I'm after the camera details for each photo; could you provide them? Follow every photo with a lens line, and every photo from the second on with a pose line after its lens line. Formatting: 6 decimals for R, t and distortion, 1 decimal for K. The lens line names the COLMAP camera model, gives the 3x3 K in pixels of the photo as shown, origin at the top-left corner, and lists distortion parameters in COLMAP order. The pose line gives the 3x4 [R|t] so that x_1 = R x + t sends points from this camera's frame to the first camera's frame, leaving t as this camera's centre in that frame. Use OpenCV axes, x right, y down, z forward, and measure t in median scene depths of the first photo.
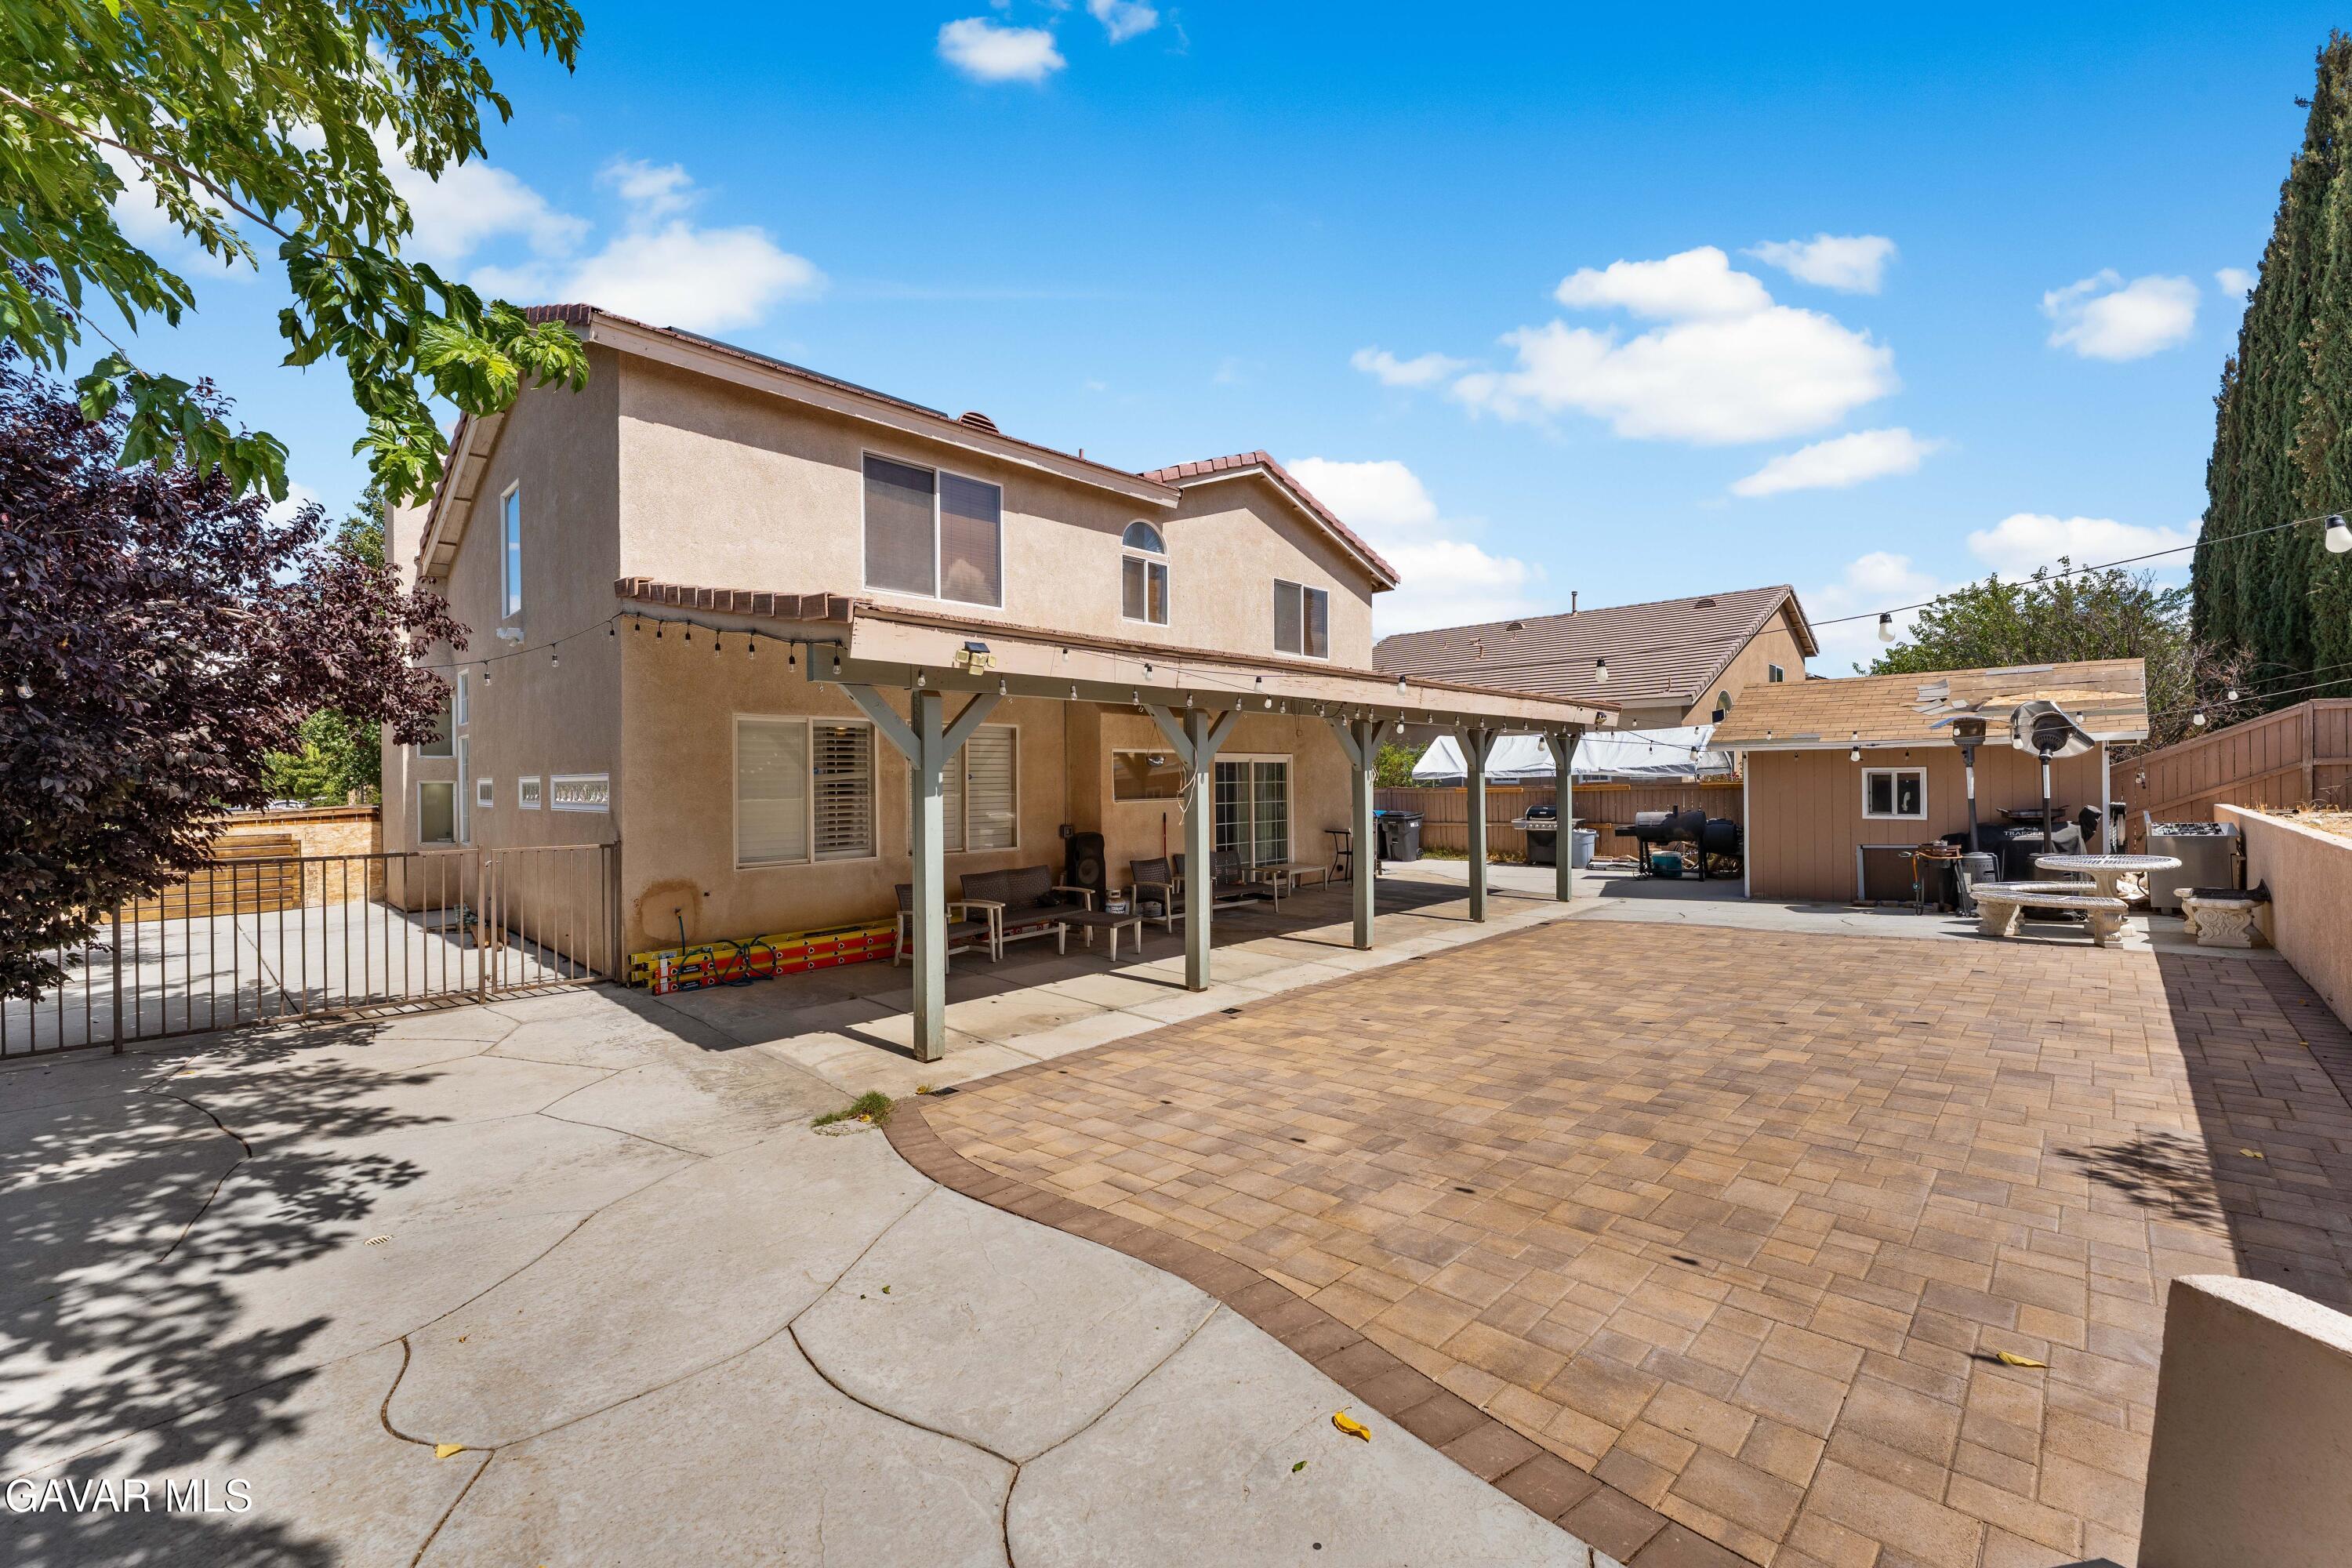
lens RADIAL K [[956.2, 0, 1170.8], [0, 956.2, 773.4], [0, 0, 1]] dist [-0.001091, -0.000170]
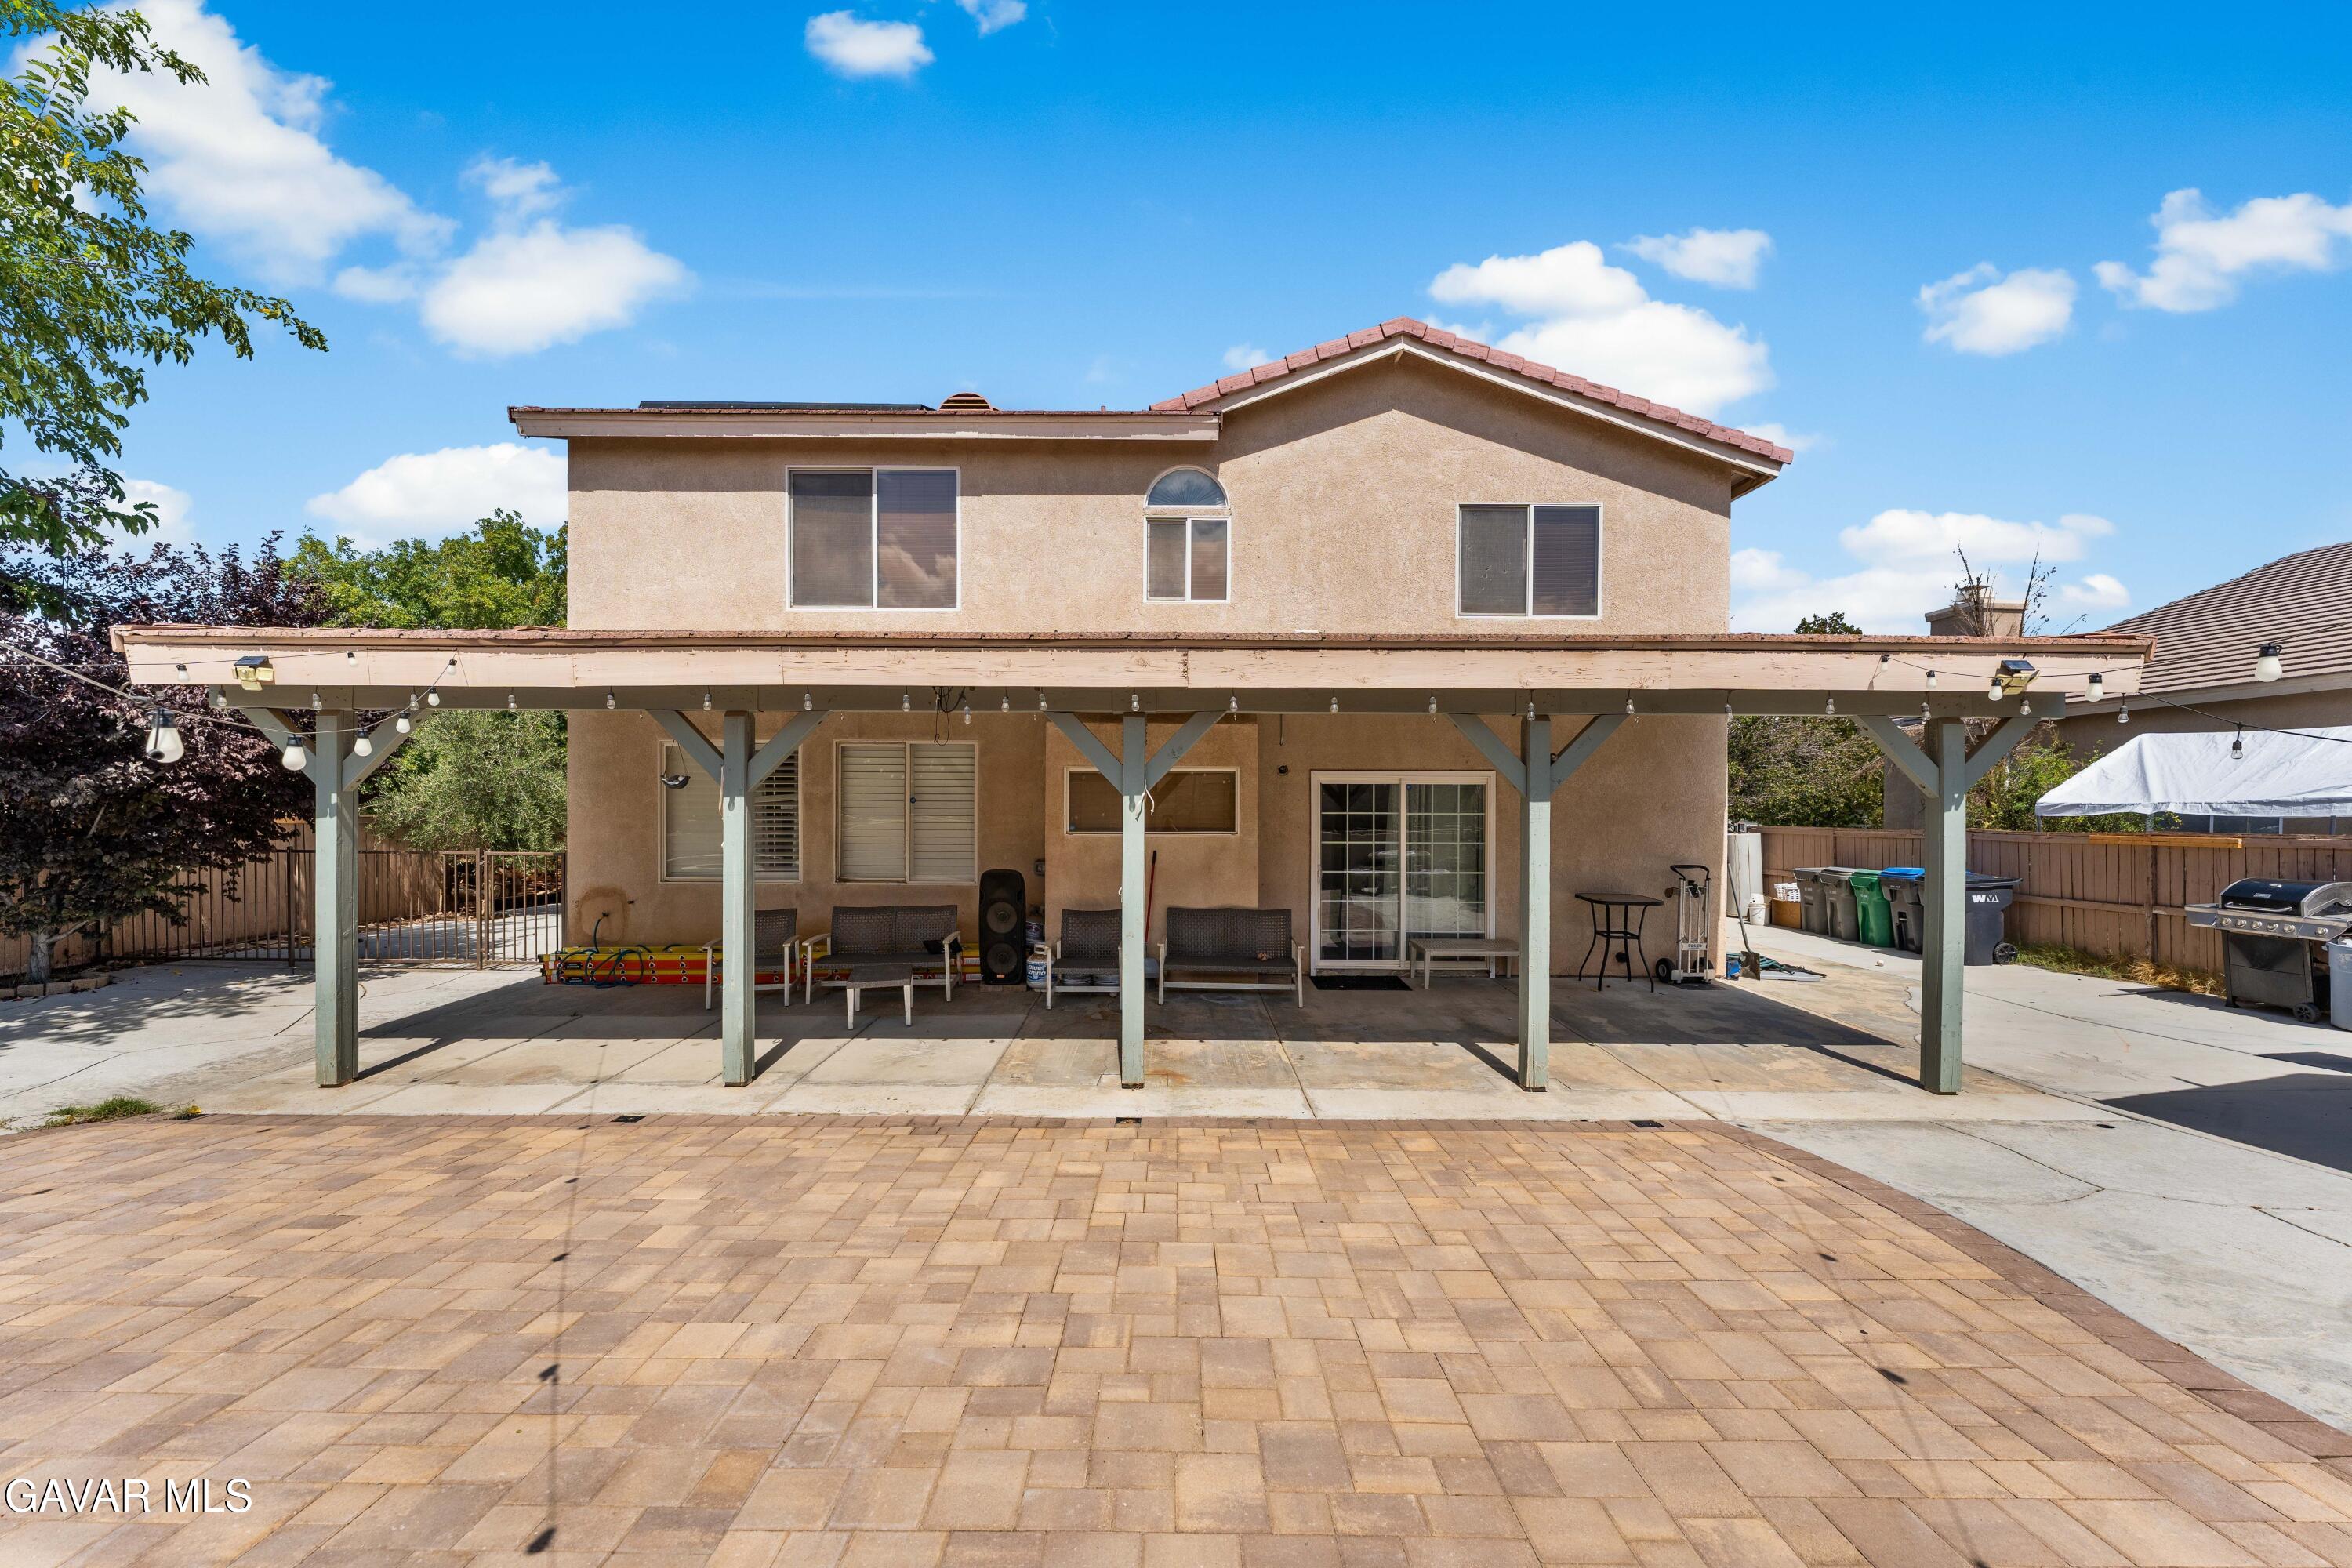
lens RADIAL K [[953.5, 0, 1171.1], [0, 953.5, 807.7], [0, 0, 1]] dist [-0.001419, -0.000592]
pose [[0.696010, 0.014836, -0.717879, 0.578597], [-0.006496, 0.999876, 0.014365, -0.003594], [0.718003, -0.005335, 0.696020, 0.517801]]
